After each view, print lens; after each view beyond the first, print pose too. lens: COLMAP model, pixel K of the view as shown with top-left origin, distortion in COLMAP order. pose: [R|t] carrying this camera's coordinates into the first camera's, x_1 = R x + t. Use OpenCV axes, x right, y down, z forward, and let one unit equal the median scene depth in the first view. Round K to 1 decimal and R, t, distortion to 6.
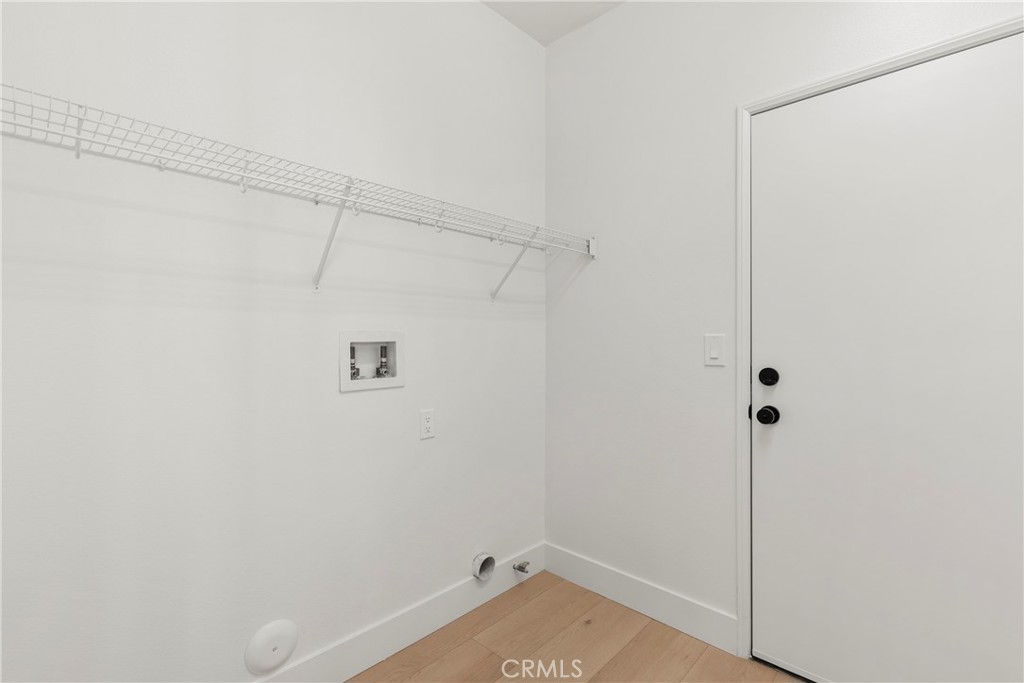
lens RADIAL K [[473.0, 0, 511.4], [0, 473.0, 341.5], [0, 0, 1]] dist [-0.013448, -0.000195]
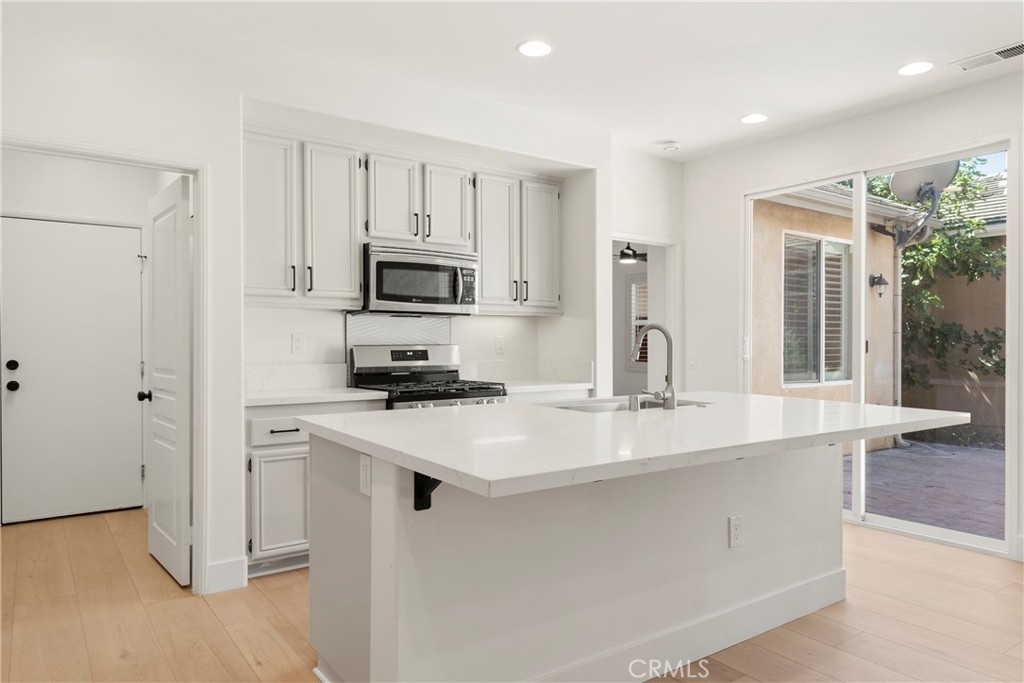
lens RADIAL K [[663.0, 0, 512.8], [0, 663.0, 348.2], [0, 0, 1]] dist [0.016598, -0.002545]
pose [[0.194391, -0.003570, 0.980918, -1.579381], [0.006043, 0.999979, 0.002442, 0.014929], [-0.980905, 0.005452, 0.194409, -1.369540]]
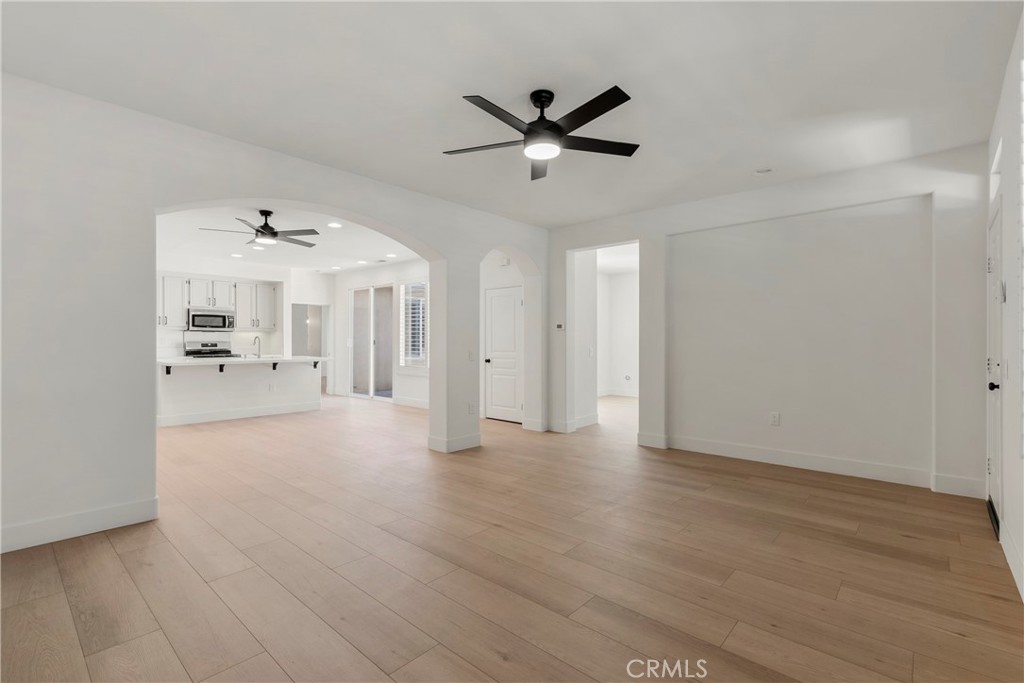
lens RADIAL K [[473.0, 0, 521.9], [0, 473.0, 341.9], [0, 0, 1]] dist [-0.013448, -0.000195]
pose [[-0.029012, -0.000687, 0.999579, -4.432482], [0.005100, 0.999987, 0.000836, 0.022097], [-0.999566, 0.005122, -0.029008, -3.757189]]
